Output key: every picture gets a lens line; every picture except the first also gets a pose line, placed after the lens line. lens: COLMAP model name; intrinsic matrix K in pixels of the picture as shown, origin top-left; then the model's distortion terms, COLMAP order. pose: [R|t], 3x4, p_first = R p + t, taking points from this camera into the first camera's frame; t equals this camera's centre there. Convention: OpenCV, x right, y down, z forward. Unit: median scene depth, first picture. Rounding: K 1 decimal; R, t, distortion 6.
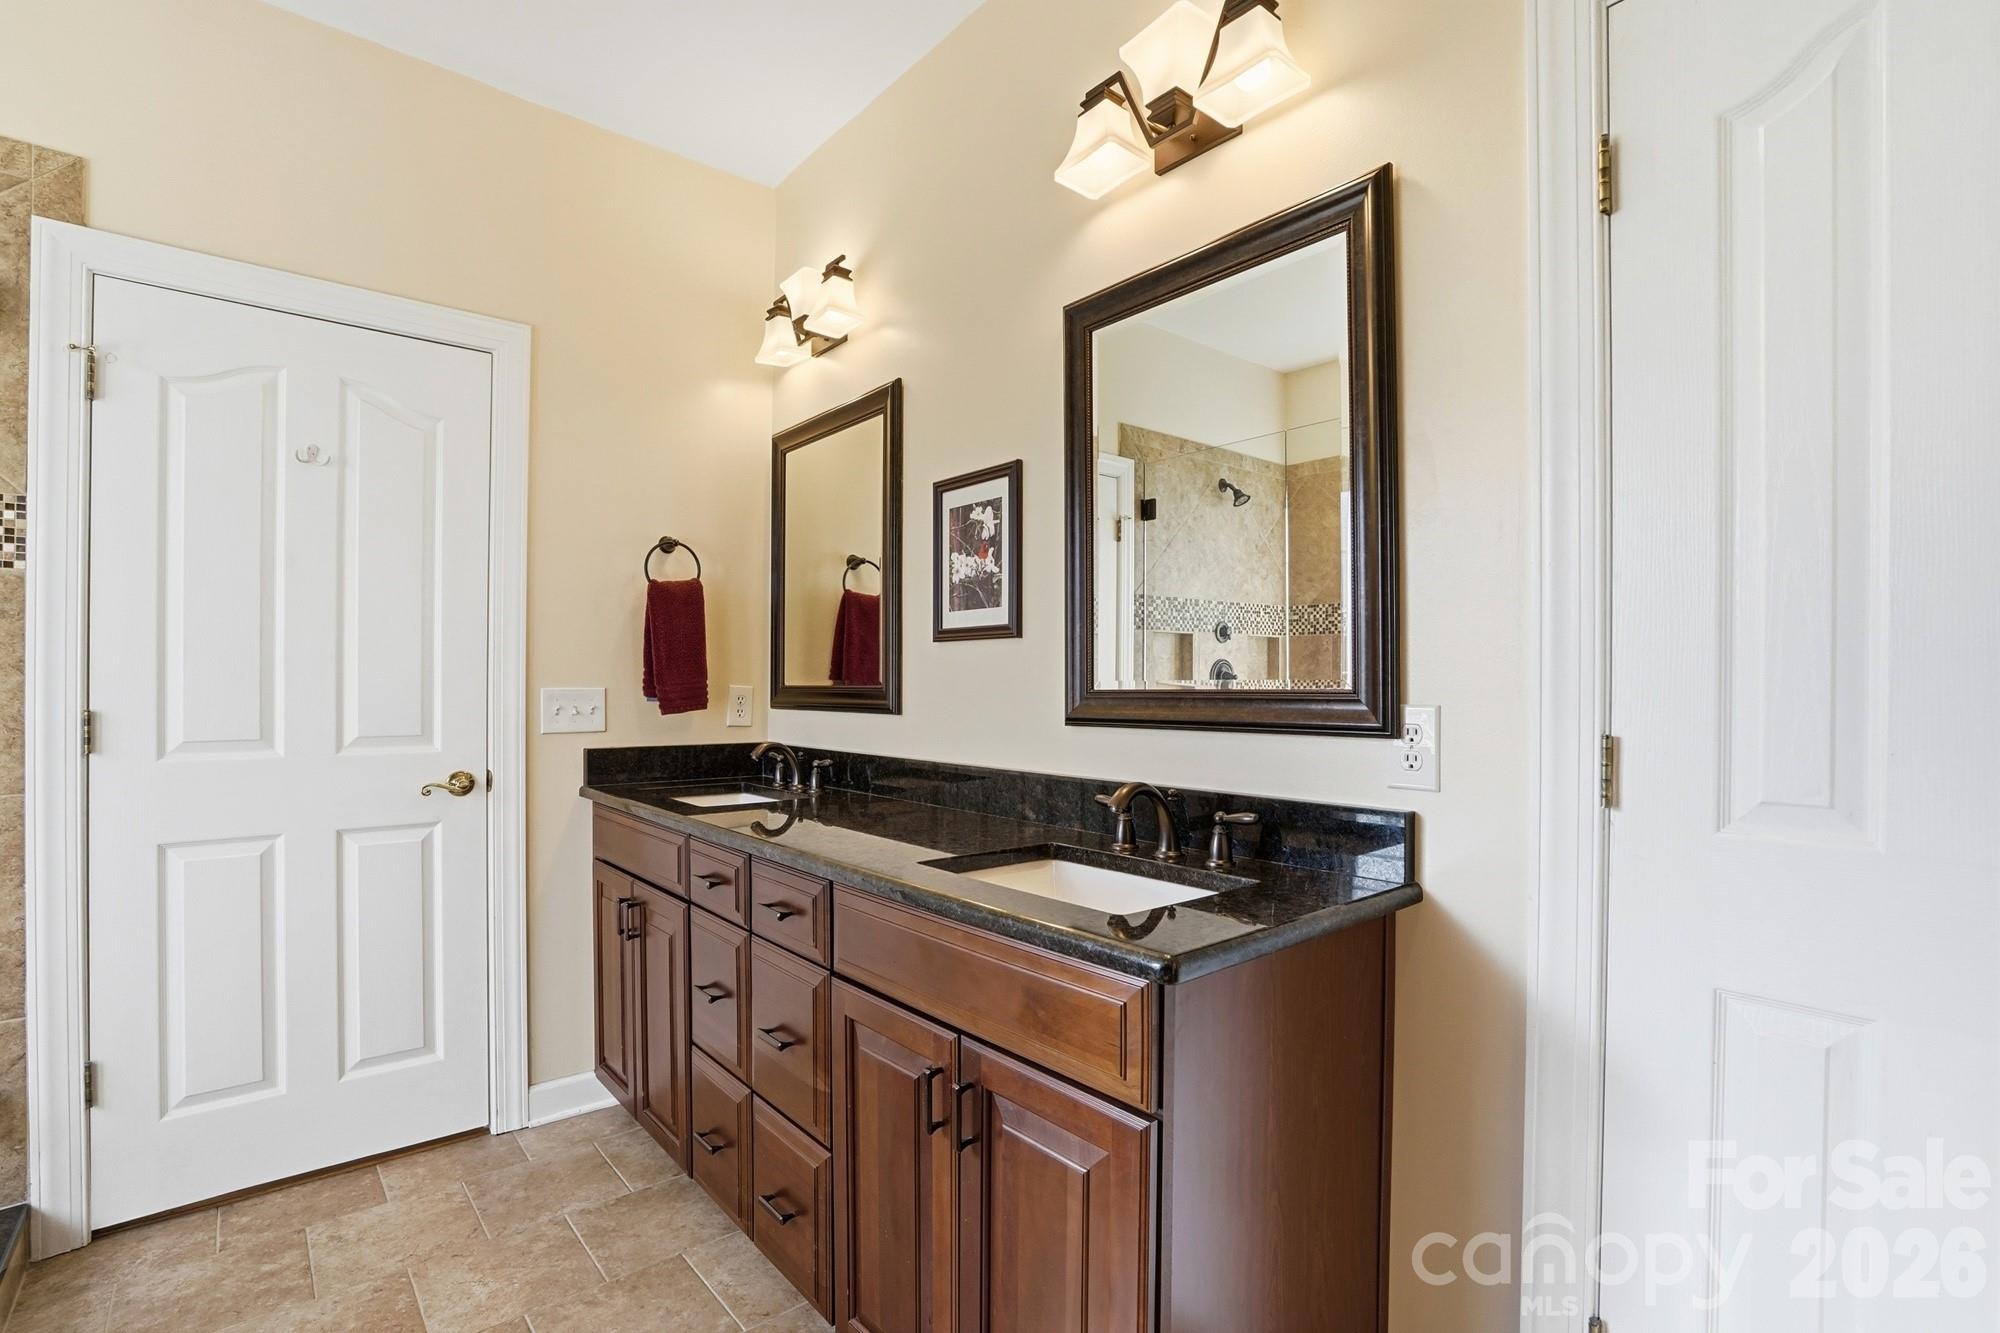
lens RADIAL K [[930.7, 0, 1003.7], [0, 930.7, 685.2], [0, 0, 1]] dist [-0.064050, 0.021053]
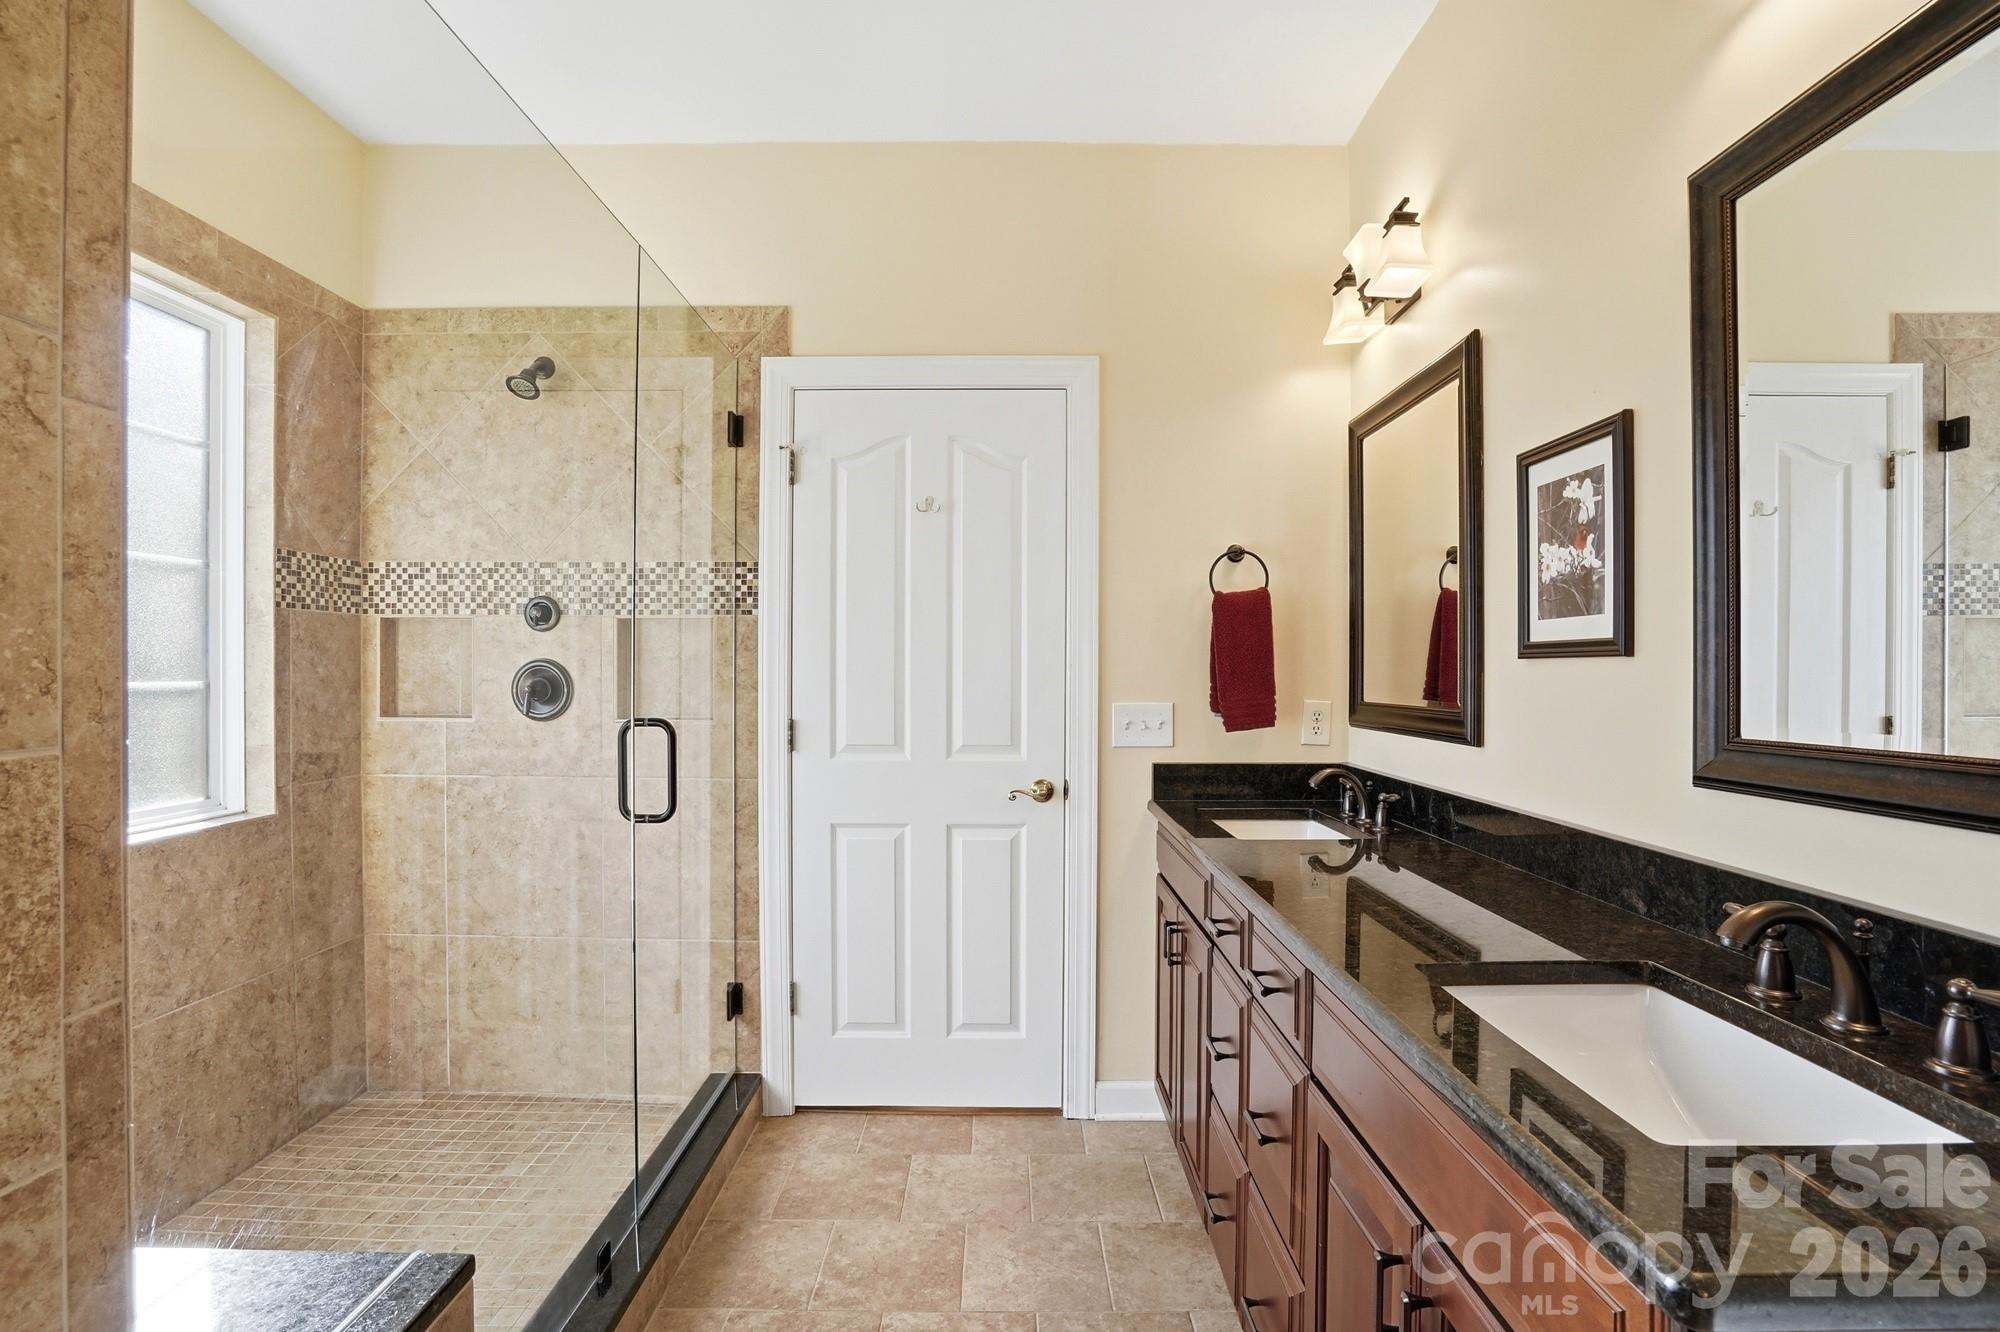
lens RADIAL K [[929.1, 0, 1010.7], [0, 929.1, 674.7], [0, 0, 1]] dist [-0.059940, 0.021108]
pose [[0.758518, 0.002686, -0.651647, 0.105515], [0.000389, 0.999989, 0.004575, -0.038137], [0.651652, -0.003724, 0.758509, 0.143553]]
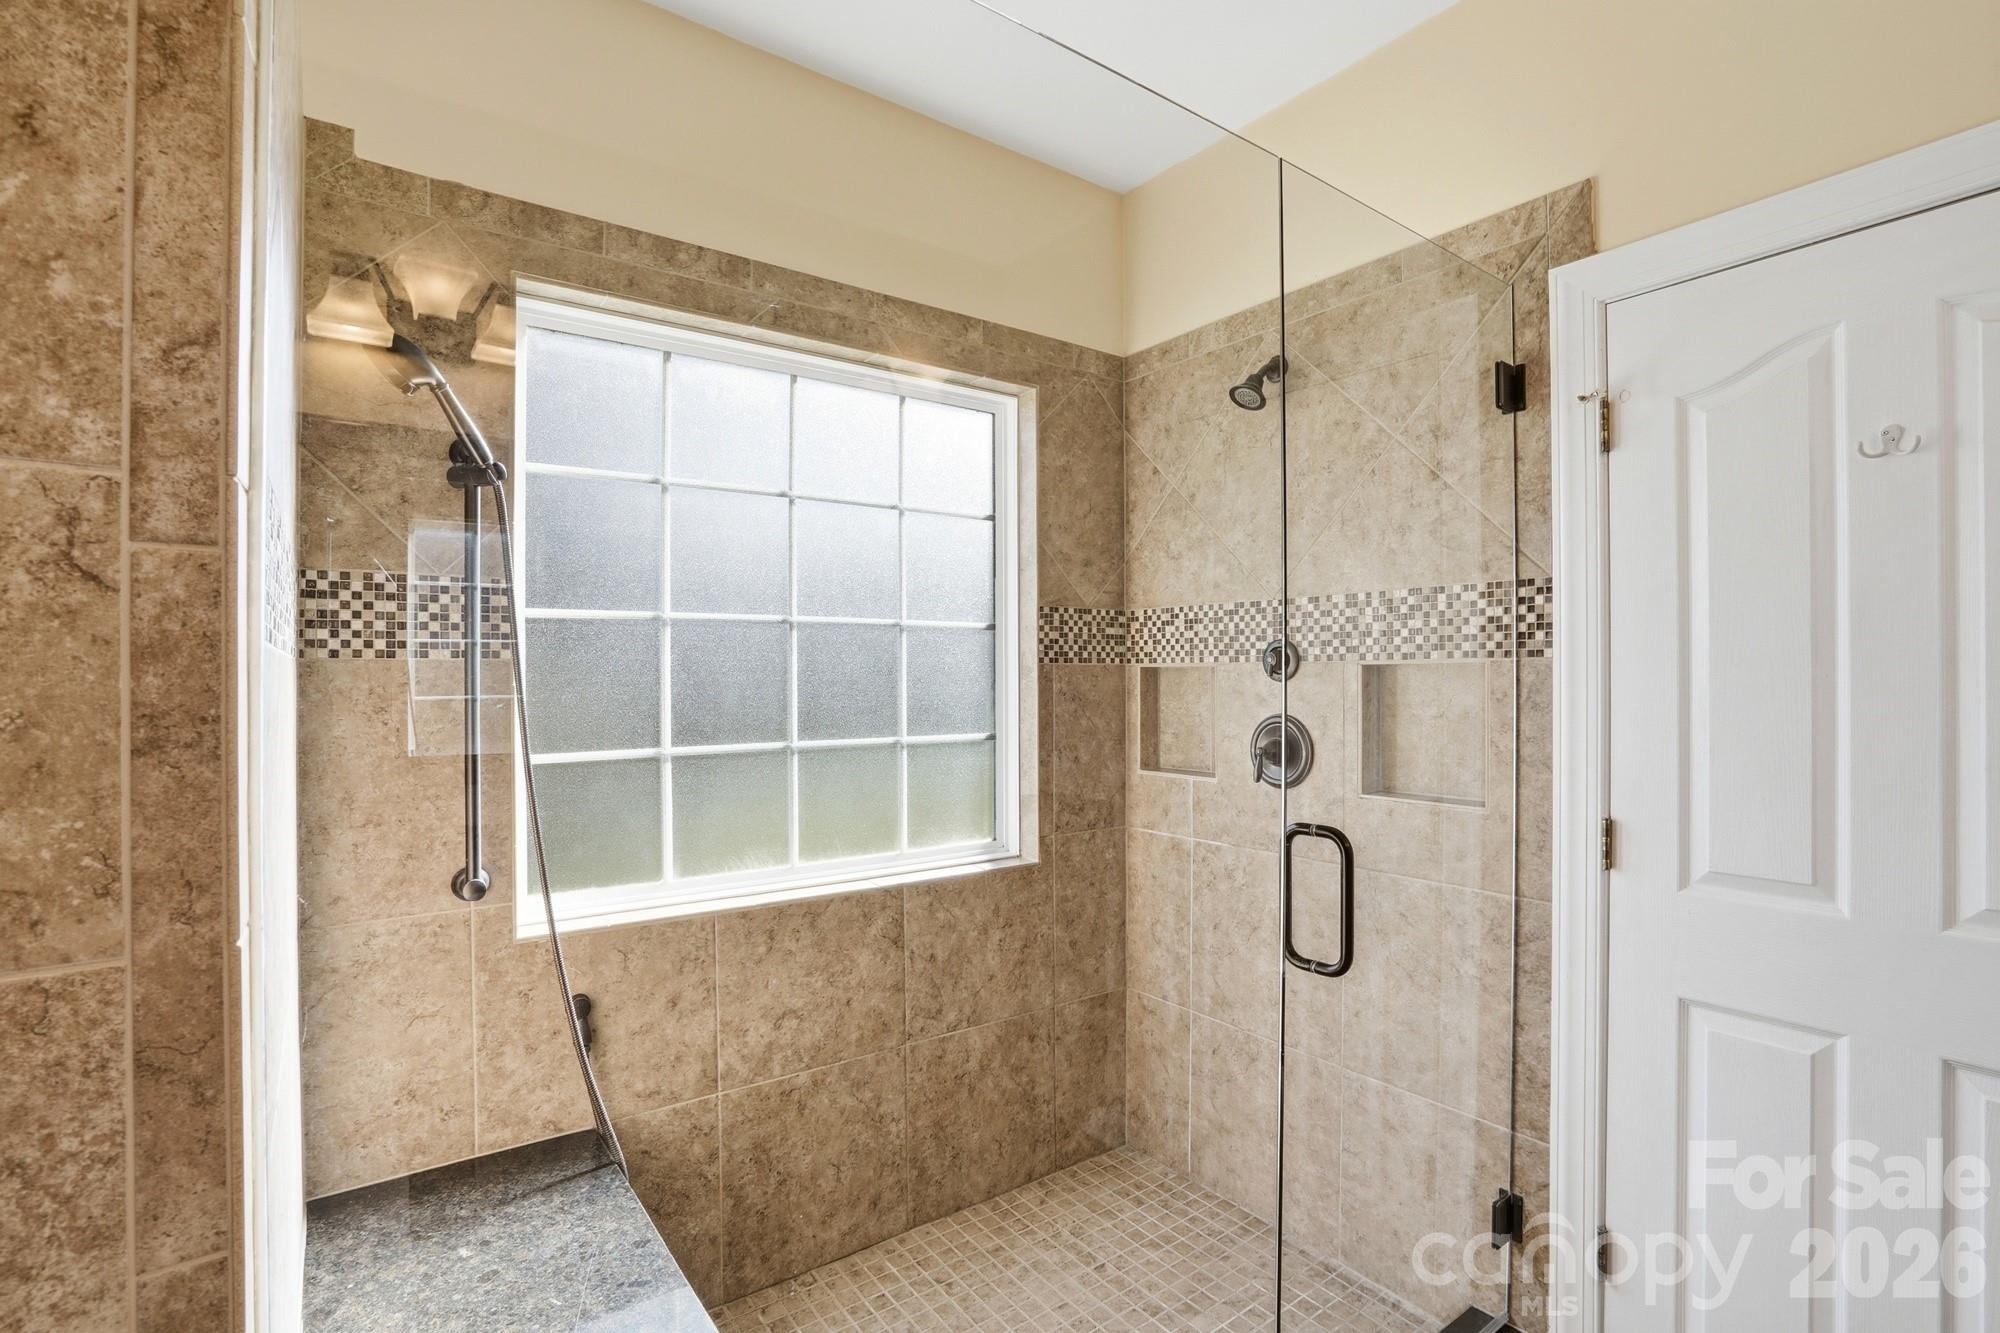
lens RADIAL K [[929.1, 0, 1010.7], [0, 929.1, 675.2], [0, 0, 1]] dist [-0.059940, 0.021108]
pose [[-0.081130, -0.005660, -0.996687, -0.103975], [0.002831, 0.999979, -0.005909, -0.091437], [0.996700, -0.003302, -0.081112, 0.439619]]
